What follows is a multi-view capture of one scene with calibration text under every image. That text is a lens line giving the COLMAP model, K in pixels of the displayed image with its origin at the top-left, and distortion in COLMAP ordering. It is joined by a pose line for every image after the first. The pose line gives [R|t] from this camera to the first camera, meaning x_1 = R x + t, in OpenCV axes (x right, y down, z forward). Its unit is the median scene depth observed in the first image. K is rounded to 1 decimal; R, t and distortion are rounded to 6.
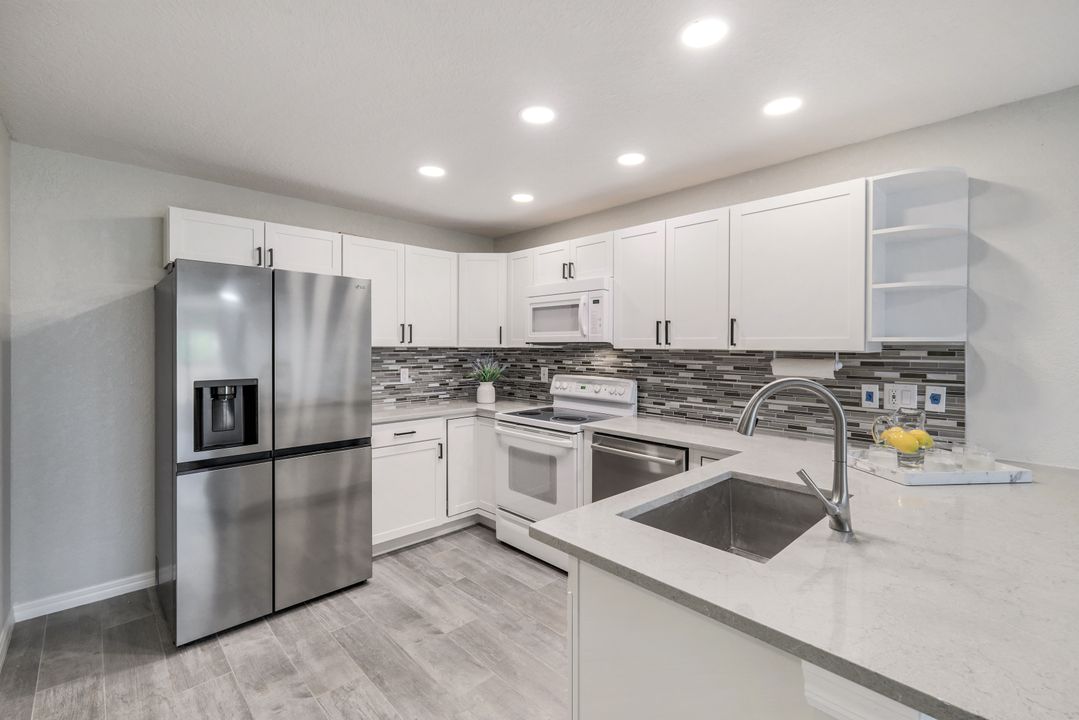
lens RADIAL K [[479.3, 0, 540.4], [0, 479.3, 354.4], [0, 0, 1]] dist [0.002817, 0.000939]
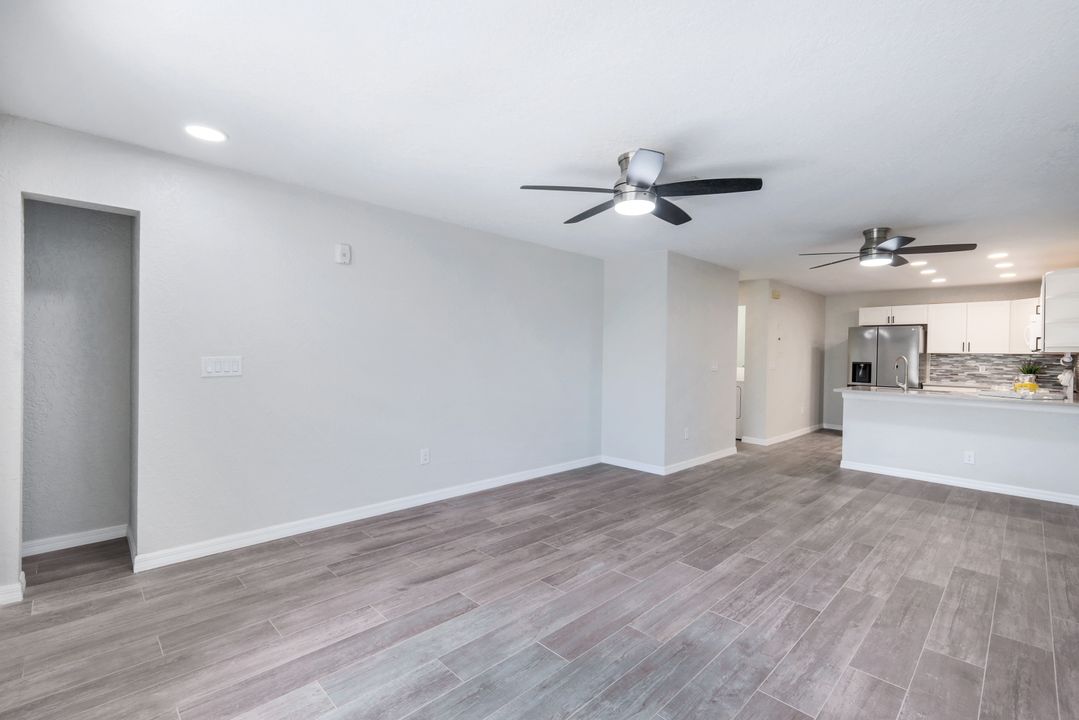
lens RADIAL K [[479.3, 0, 540.4], [0, 479.3, 354.4], [0, 0, 1]] dist [0.002817, 0.000939]
pose [[0.014846, -0.001053, -0.999889, 2.109333], [-0.037040, 0.999313, -0.001603, 0.071410], [0.999204, 0.037060, 0.014797, -1.015943]]
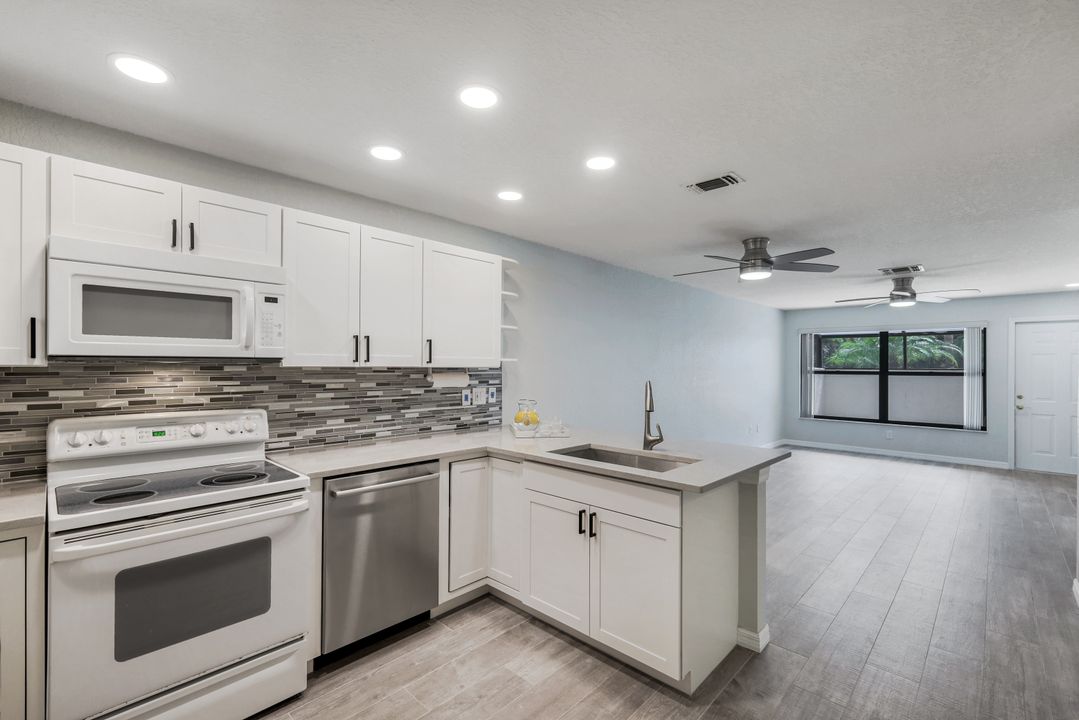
lens RADIAL K [[476.5, 0, 535.3], [0, 476.5, 362.9], [0, 0, 1]] dist [0.003044, 0.000205]
pose [[-0.039823, 0.000170, 0.999207, -0.616419], [0.014414, 0.999896, 0.000405, -0.013271], [-0.999103, 0.014419, -0.039821, 0.667024]]
